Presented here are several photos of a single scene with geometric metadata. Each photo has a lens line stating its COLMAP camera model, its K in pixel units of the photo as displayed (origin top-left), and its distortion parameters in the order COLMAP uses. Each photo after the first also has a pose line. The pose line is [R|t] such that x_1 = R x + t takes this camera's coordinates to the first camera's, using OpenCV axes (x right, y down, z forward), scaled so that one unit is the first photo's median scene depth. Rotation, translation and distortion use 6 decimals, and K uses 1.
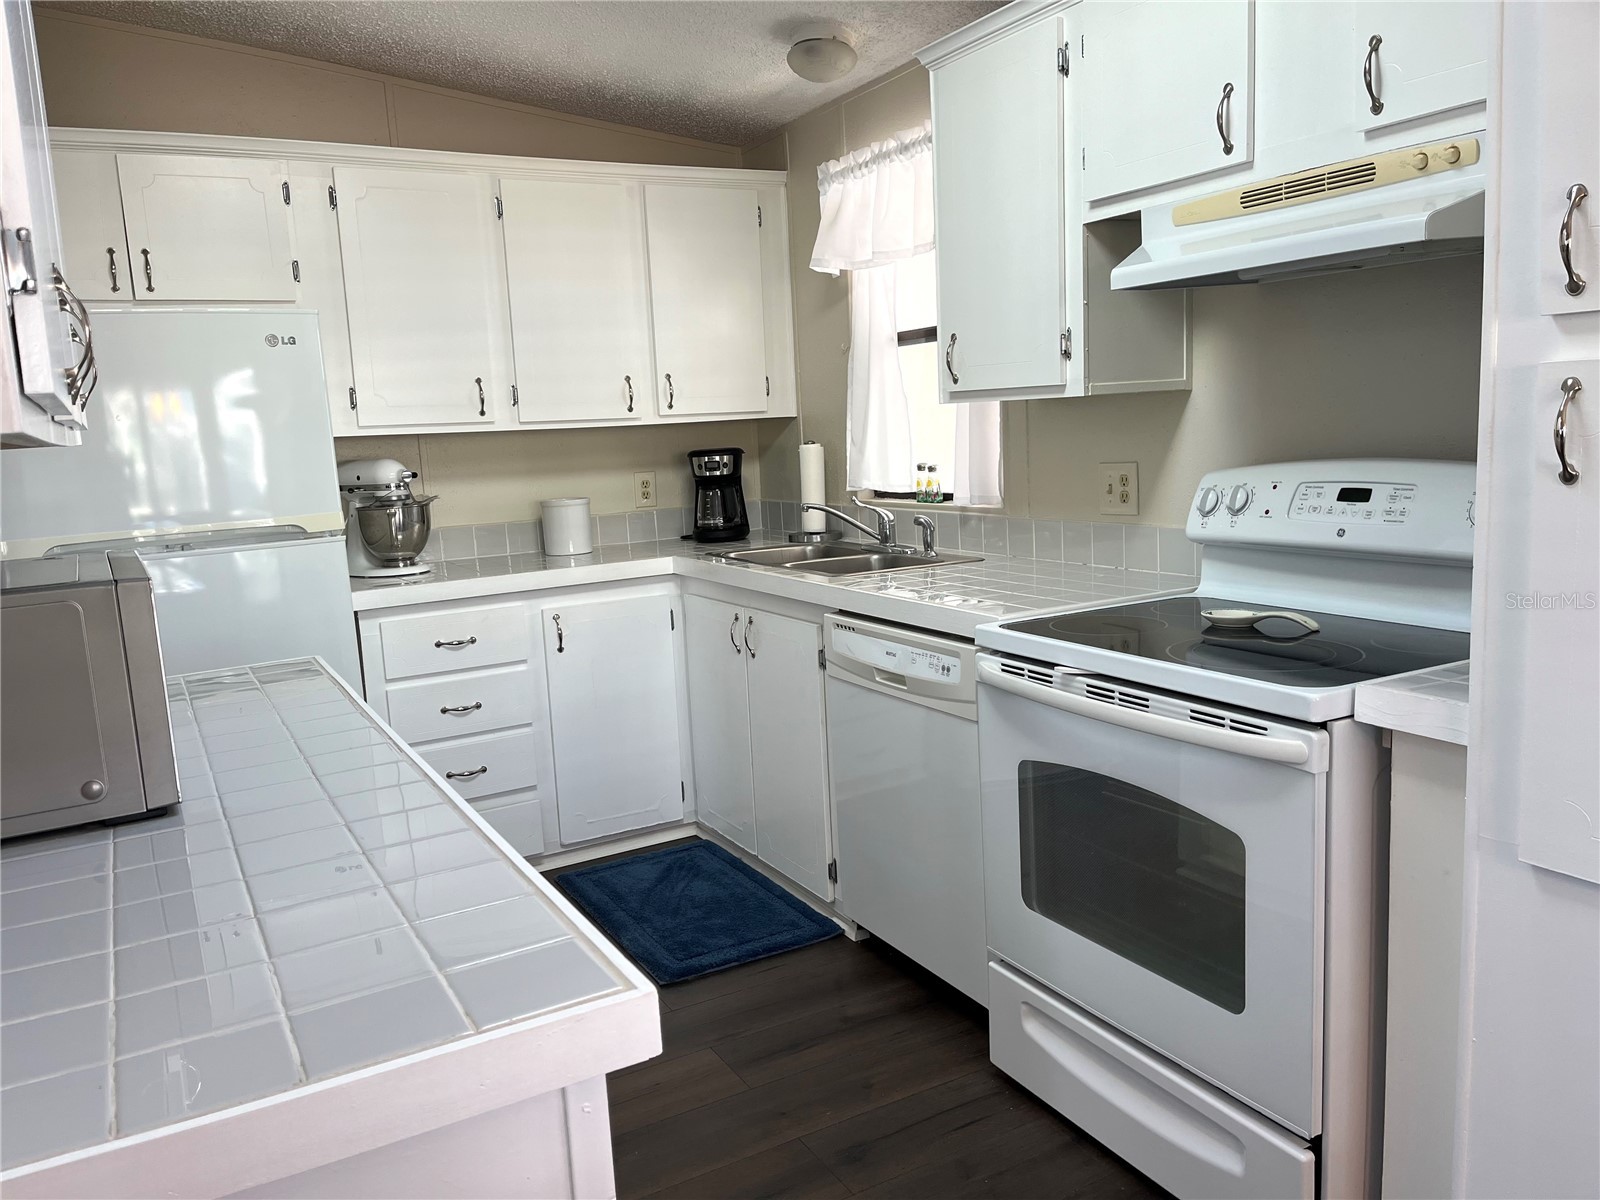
lens RADIAL K [[1203.5, 0, 800.0], [0, 1203.5, 600.0], [0, 0, 1]] dist [0.067384, -0.076044]
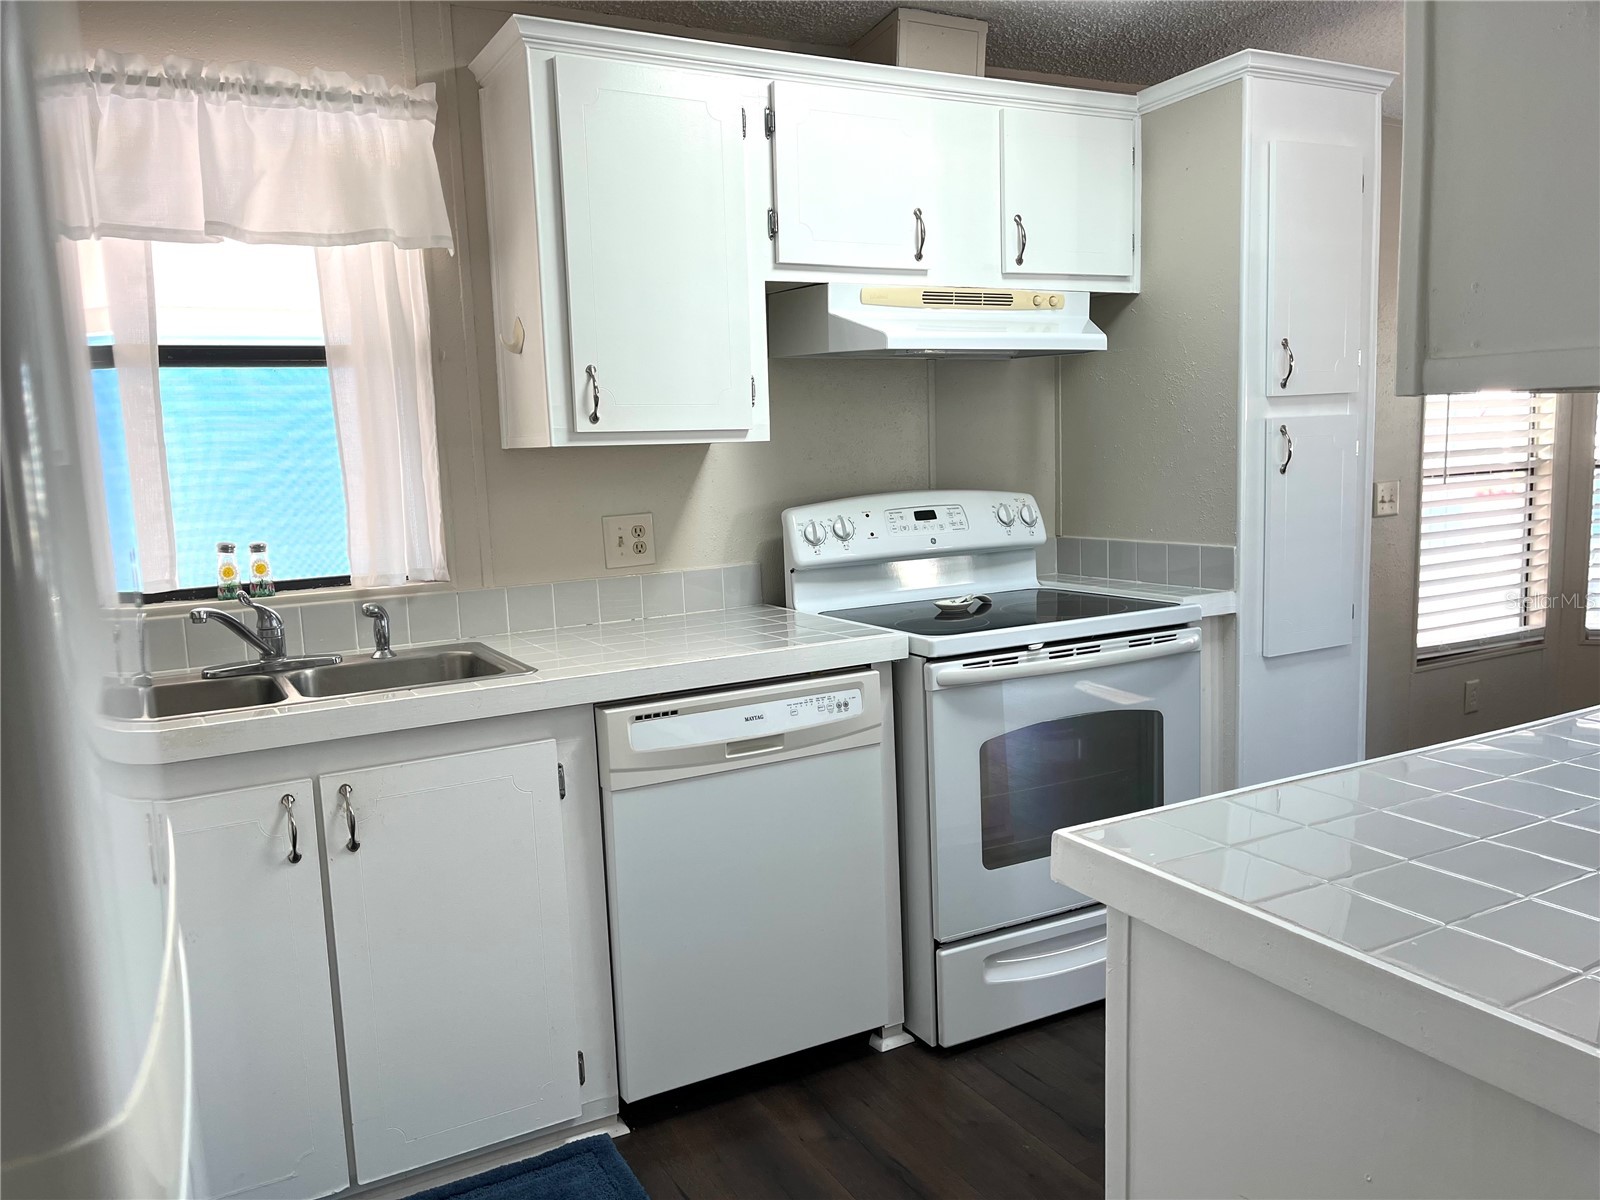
lens RADIAL K [[1203.5, 0, 800.0], [0, 1203.5, 600.0], [0, 0, 1]] dist [0.067384, -0.076044]
pose [[0.021491, -0.075784, 0.996893, -0.573664], [0.188357, 0.979574, 0.070407, -0.068911], [-0.981865, 0.186259, 0.035326, 0.660754]]
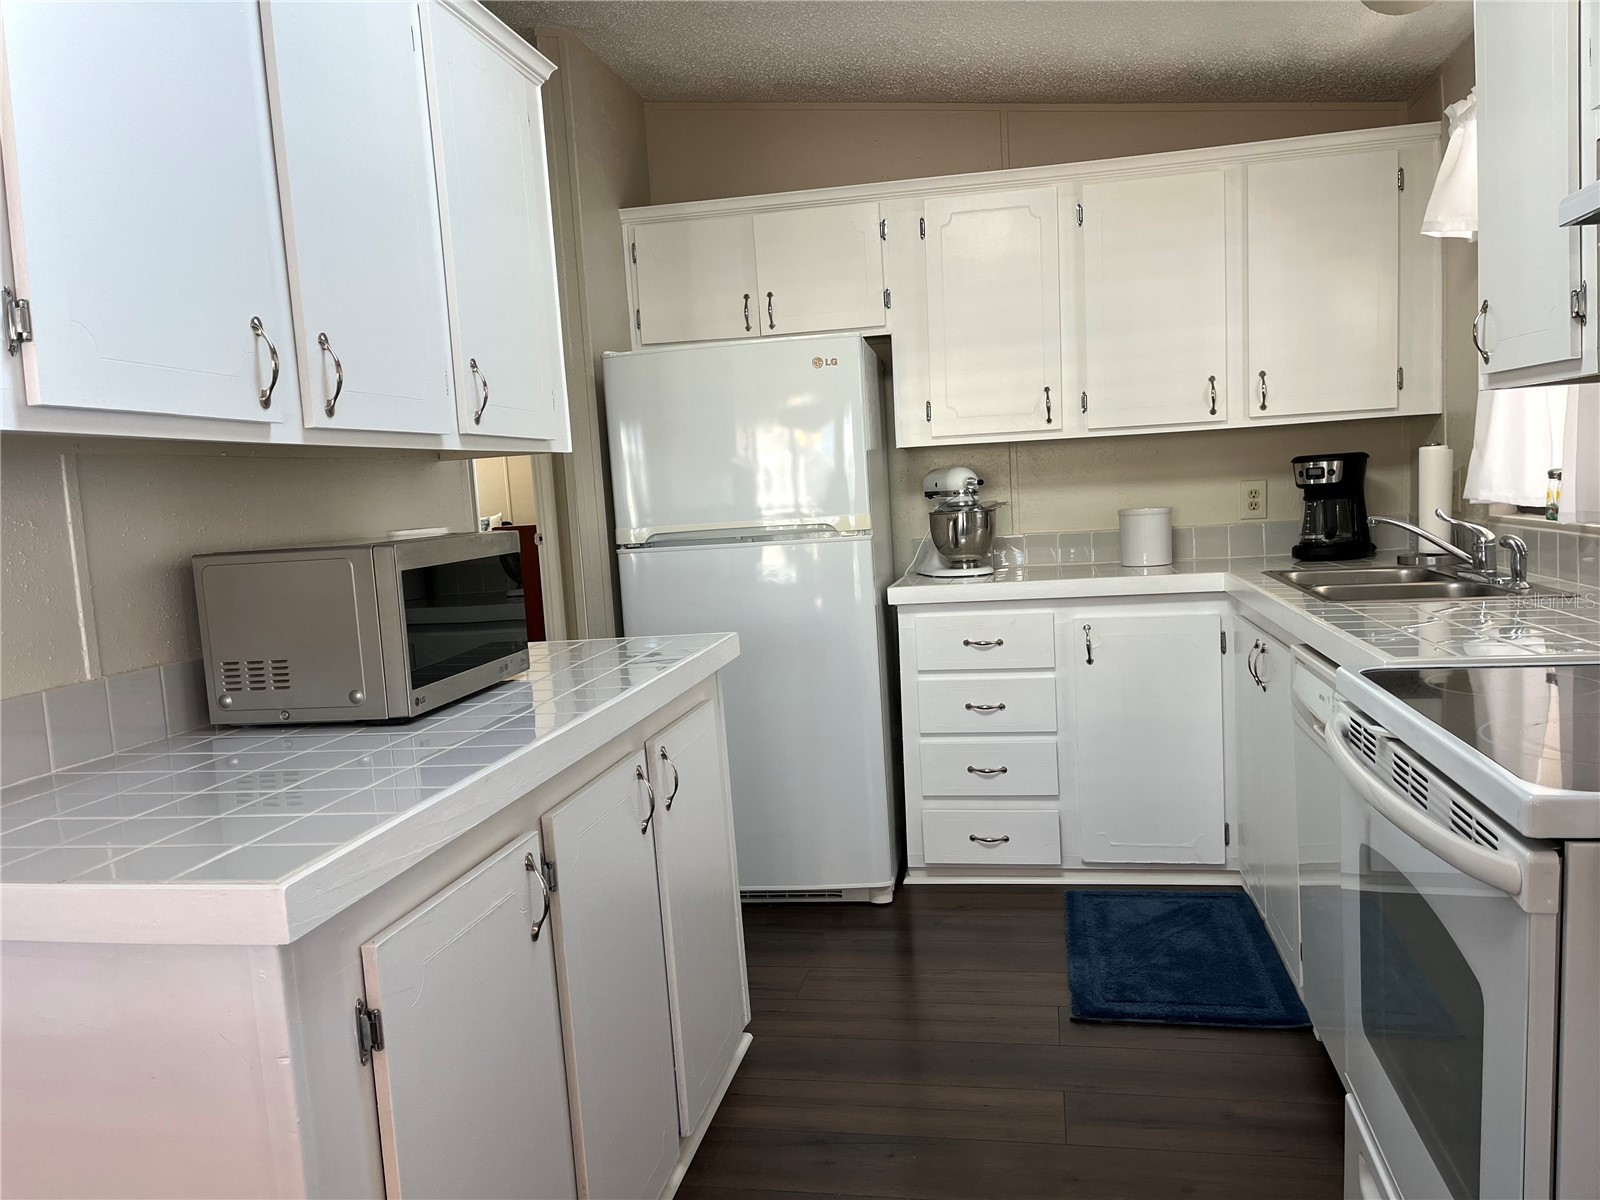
lens RADIAL K [[1218.4, 0, 800.0], [0, 1218.4, 600.0], [0, 0, 1]] dist [0.077670, -0.094616]
pose [[0.766882, 0.068639, -0.638108, 0.246036], [-0.076608, 0.996946, 0.015170, -0.005076], [0.637200, 0.037250, 0.769798, 0.087928]]
